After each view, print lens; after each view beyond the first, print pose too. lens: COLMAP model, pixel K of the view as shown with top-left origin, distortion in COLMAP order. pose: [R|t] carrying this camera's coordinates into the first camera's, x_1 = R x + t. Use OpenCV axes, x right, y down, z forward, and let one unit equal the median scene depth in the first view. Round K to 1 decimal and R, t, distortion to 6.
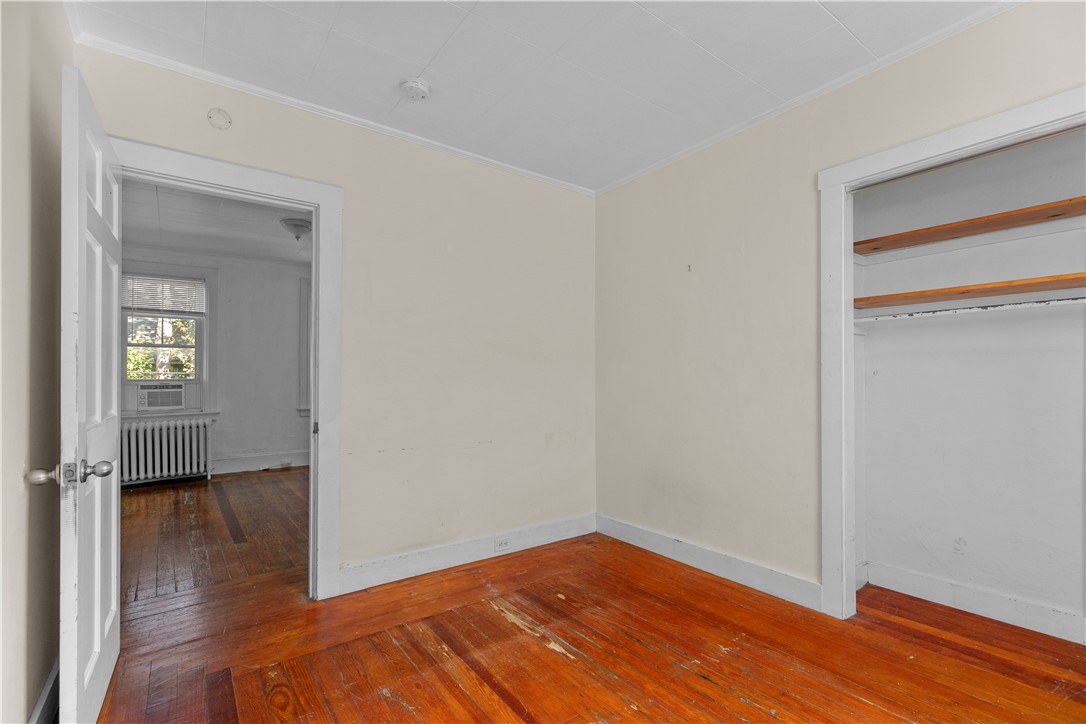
lens RADIAL K [[496.6, 0, 536.6], [0, 496.6, 381.6], [0, 0, 1]] dist [0.010314, 0.000159]
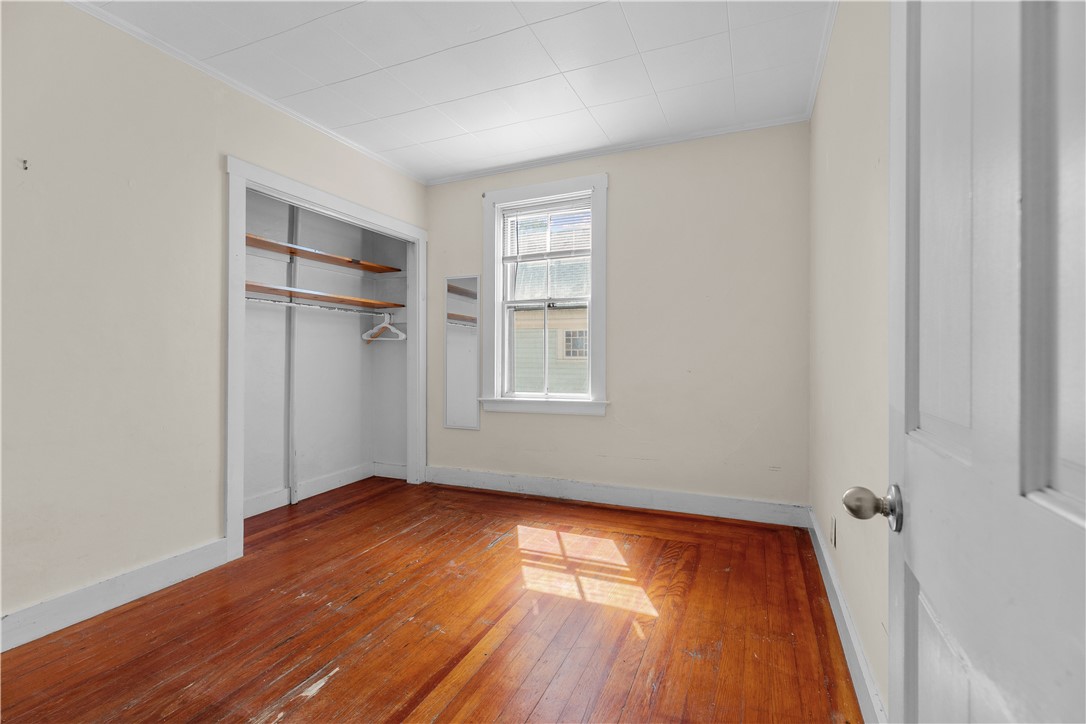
lens RADIAL K [[496.6, 0, 541.7], [0, 496.6, 356.2], [0, 0, 1]] dist [0.010314, 0.000159]
pose [[-0.522334, 0.002183, 0.852738, -0.811019], [-0.002974, 0.999986, -0.004382, 0.011289], [-0.852736, -0.004825, -0.522320, 1.093836]]
